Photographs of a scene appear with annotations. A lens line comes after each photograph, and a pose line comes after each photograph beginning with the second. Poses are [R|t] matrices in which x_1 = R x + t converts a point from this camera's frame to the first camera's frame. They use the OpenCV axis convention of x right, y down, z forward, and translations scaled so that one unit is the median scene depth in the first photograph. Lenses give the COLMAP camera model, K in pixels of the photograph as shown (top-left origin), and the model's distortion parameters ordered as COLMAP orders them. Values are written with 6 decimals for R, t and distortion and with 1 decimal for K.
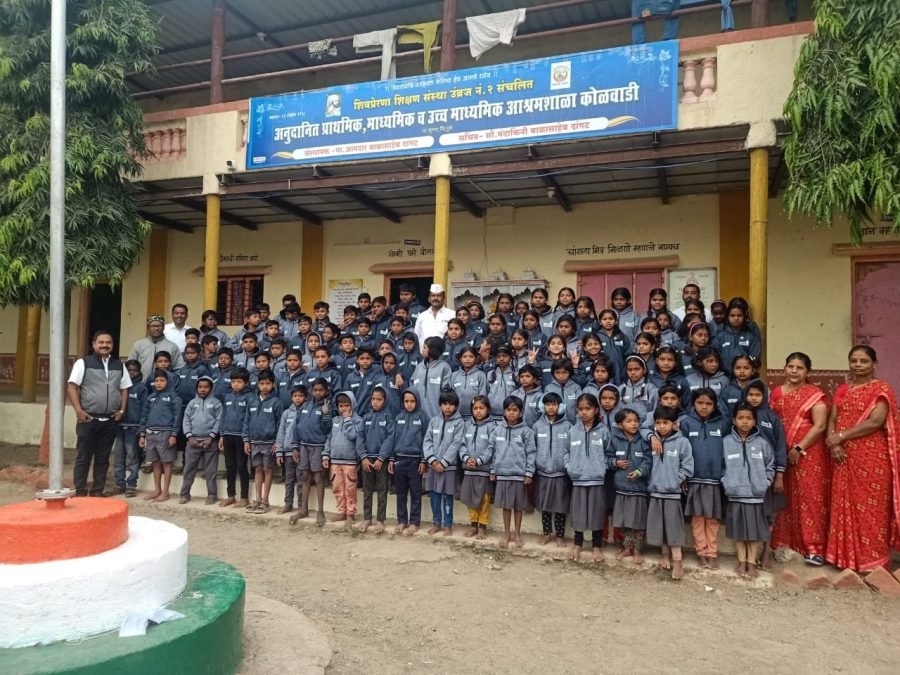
lens RADIAL K [[654.2, 0, 452.0], [0, 654.2, 334.5], [0, 0, 1]] dist [0.066172, -0.082712]
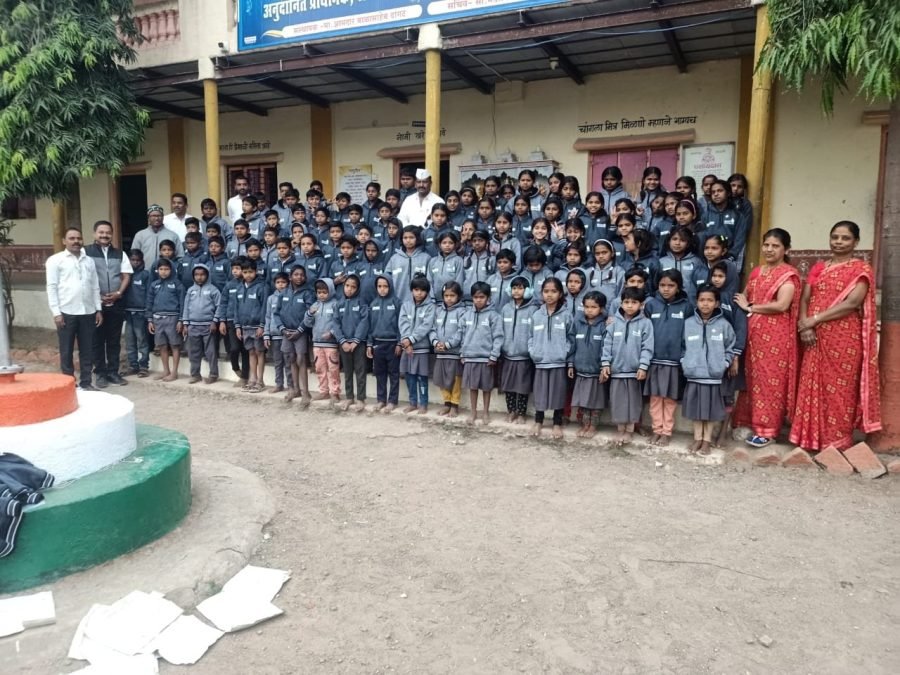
lens RADIAL K [[654.2, 0, 452.0], [0, 654.2, 334.5], [0, 0, 1]] dist [0.066172, -0.082712]
pose [[0.995975, -0.002105, -0.089610, 0.128953], [0.017180, 0.985672, 0.167794, 0.005575], [0.087973, -0.168658, 0.981741, -0.002180]]
